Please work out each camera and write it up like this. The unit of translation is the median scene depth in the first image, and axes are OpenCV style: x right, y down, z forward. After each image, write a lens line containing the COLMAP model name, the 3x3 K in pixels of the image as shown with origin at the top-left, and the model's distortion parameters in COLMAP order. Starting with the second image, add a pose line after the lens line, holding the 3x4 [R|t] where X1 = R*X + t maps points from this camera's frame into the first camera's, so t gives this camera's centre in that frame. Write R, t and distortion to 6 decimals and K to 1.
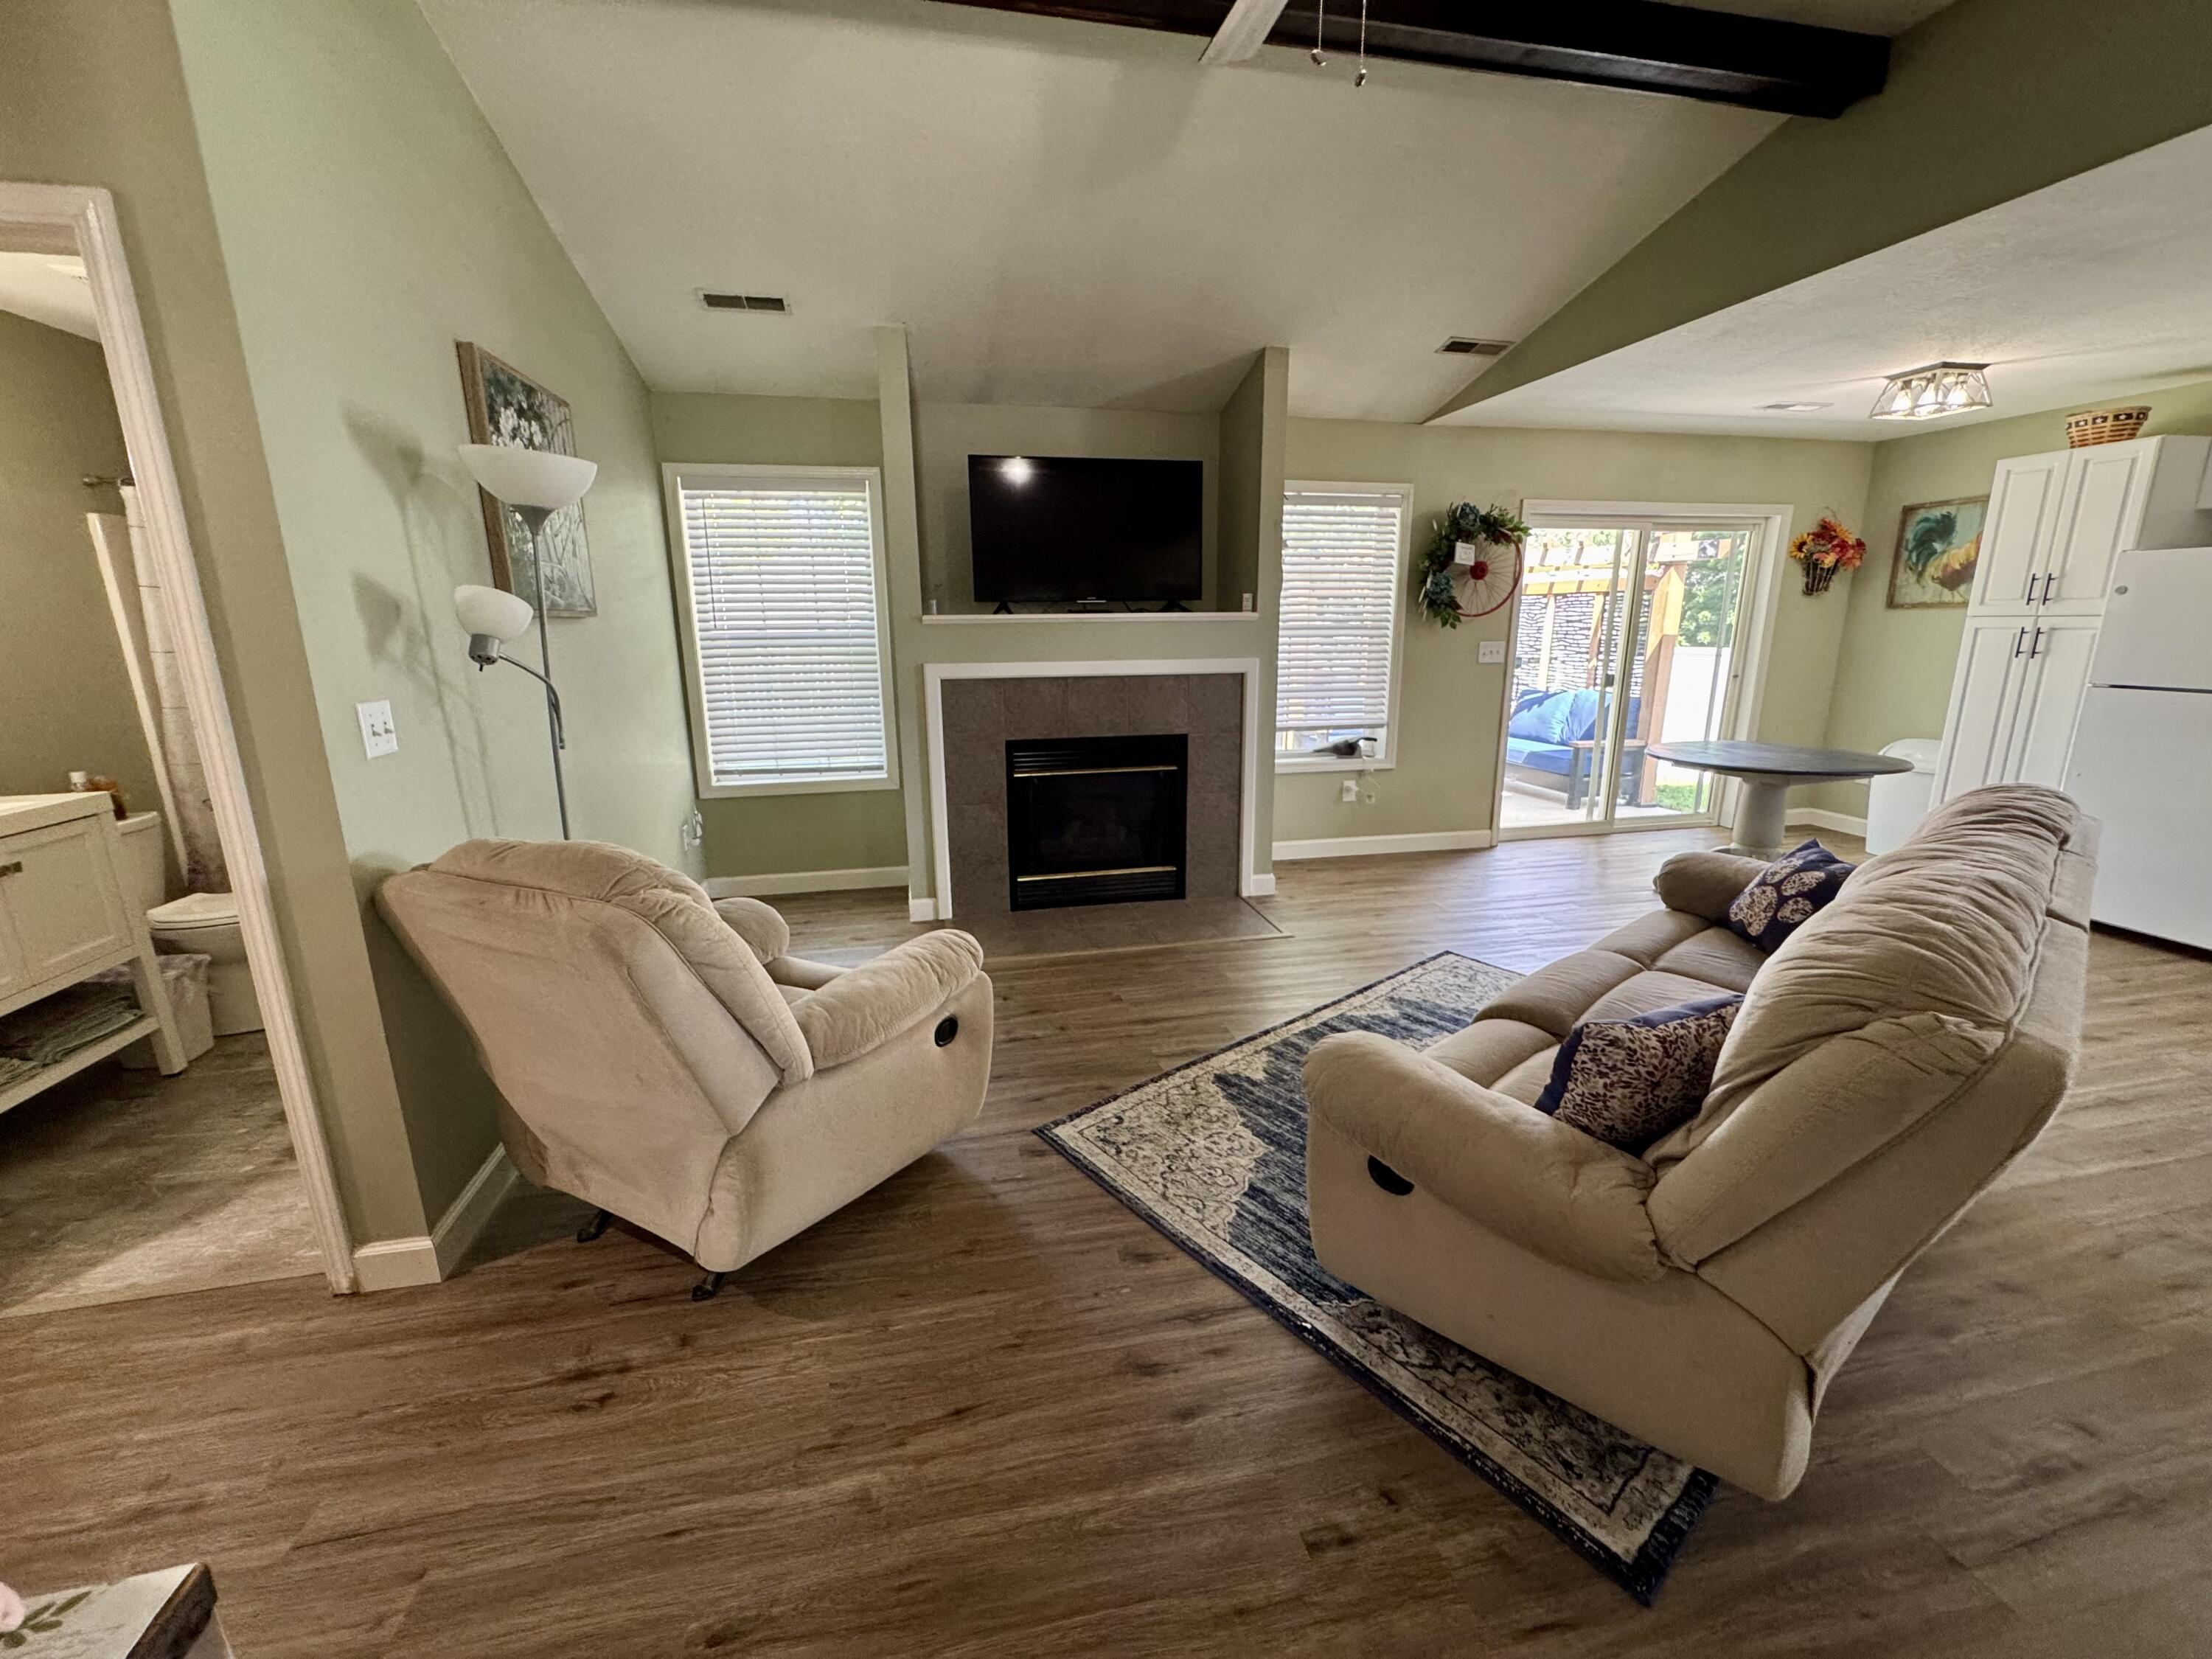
lens RADIAL K [[884.0, 0, 1101.1], [0, 884.0, 827.5], [0, 0, 1]] dist [-0.004022, 0.000509]
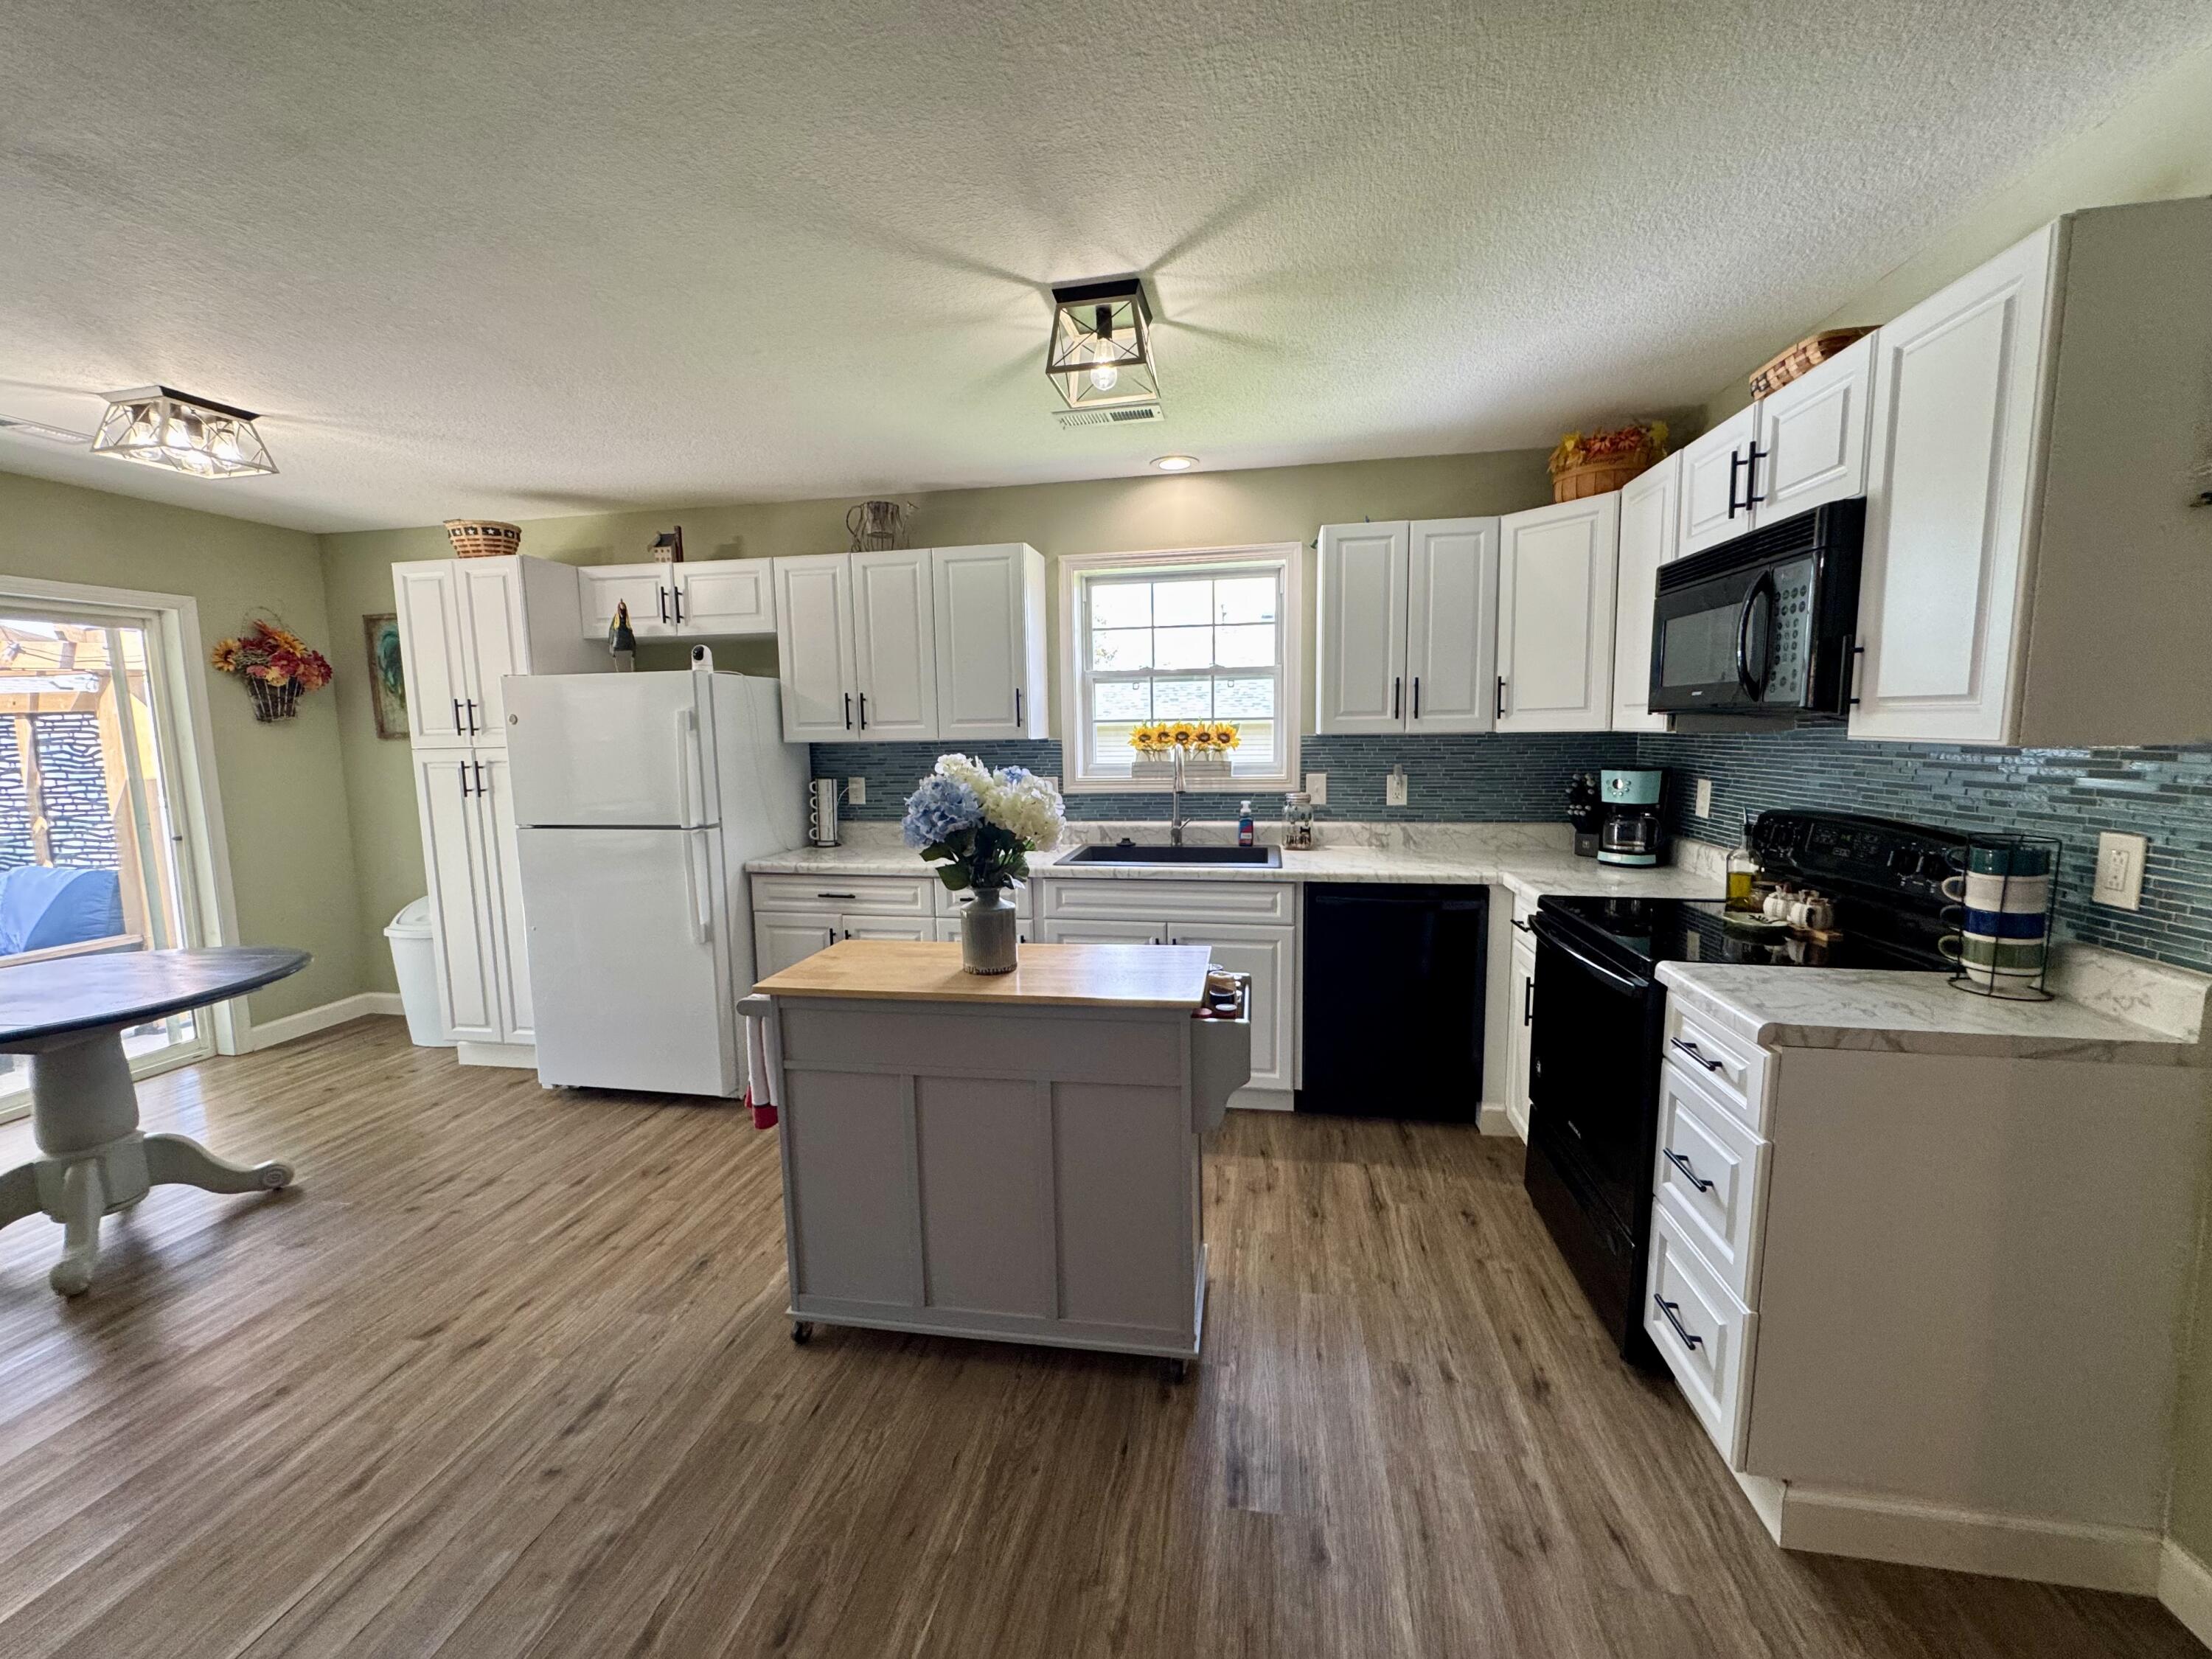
lens RADIAL K [[884.0, 0, 1100.0], [0, 884.0, 828.5], [0, 0, 1]] dist [-0.004022, 0.000509]
pose [[0.382085, -0.102462, 0.918429, 0.722150], [0.224983, 0.974246, 0.015091, -0.059550], [-0.896322, 0.200865, 0.395297, 0.196167]]
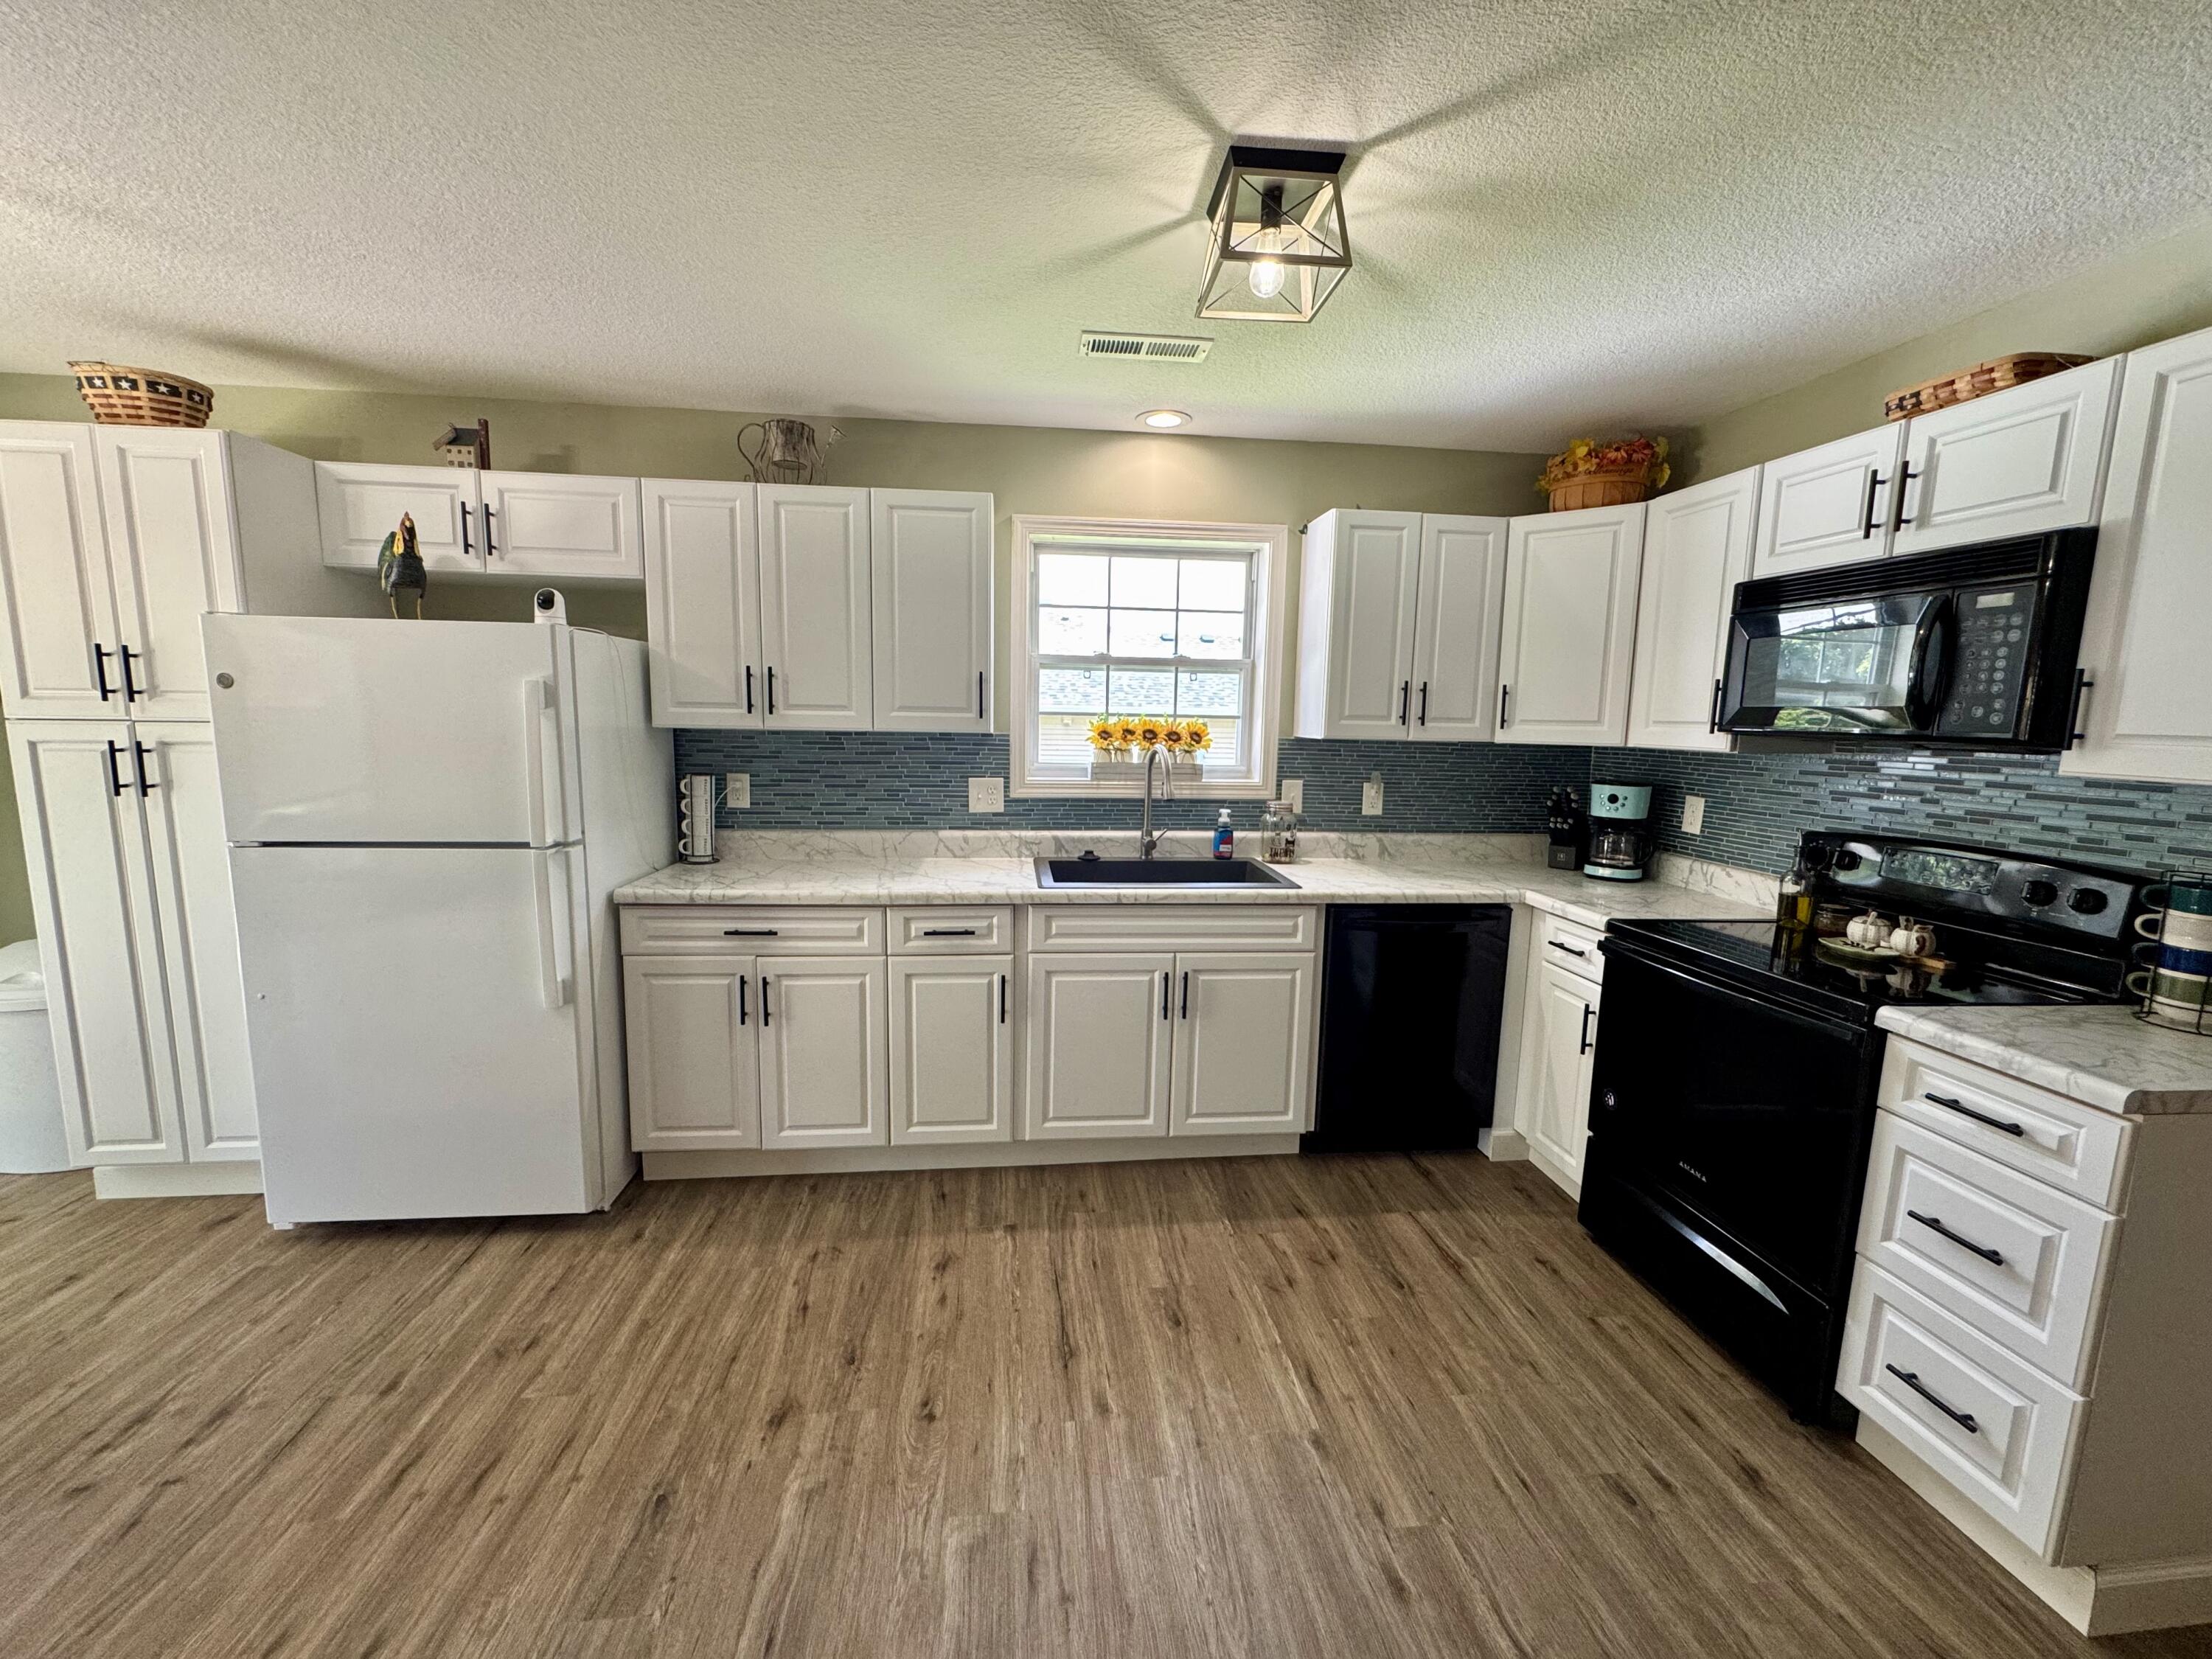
lens RADIAL K [[884.0, 0, 1101.2], [0, 884.0, 829.2], [0, 0, 1]] dist [-0.004022, 0.000509]
pose [[0.103650, -0.117770, 0.987617, 0.820581], [0.207352, 0.973706, 0.094350, -0.143149], [-0.972760, 0.195005, 0.125344, 0.504006]]
